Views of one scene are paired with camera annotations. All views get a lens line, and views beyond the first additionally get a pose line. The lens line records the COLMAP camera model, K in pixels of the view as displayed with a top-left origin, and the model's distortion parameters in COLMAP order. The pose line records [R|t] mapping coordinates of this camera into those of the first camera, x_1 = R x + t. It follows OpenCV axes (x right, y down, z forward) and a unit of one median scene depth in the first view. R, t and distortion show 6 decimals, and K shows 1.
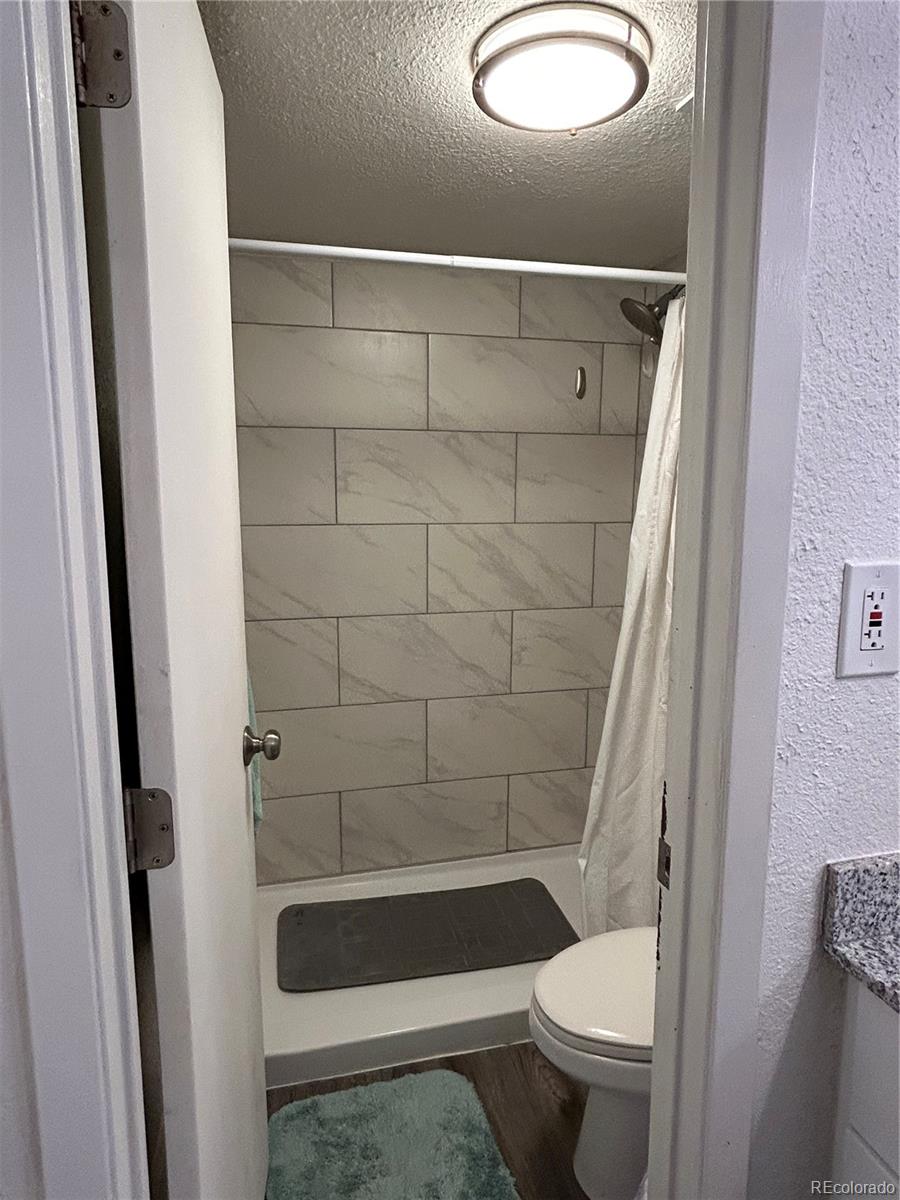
lens RADIAL K [[725.3, 0, 449.6], [0, 725.3, 600.6], [0, 0, 1]] dist [-0.000811, -0.004885]
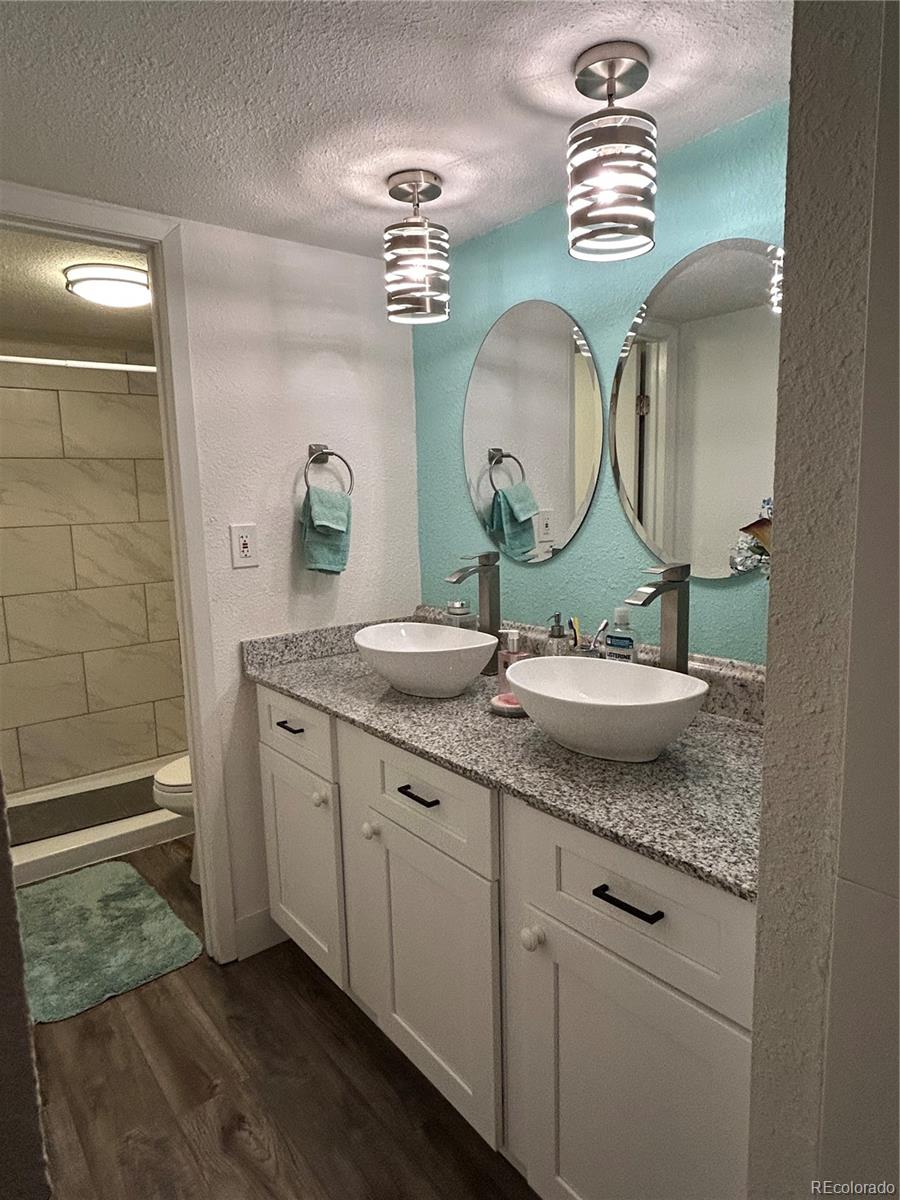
lens RADIAL K [[725.3, 0, 449.4], [0, 725.3, 595.7], [0, 0, 1]] dist [-0.000811, -0.004885]
pose [[0.908959, -0.086888, 0.407729, 0.051888], [0.090594, 0.995835, 0.010253, 0.081166], [-0.406922, 0.027619, 0.913045, -0.567009]]
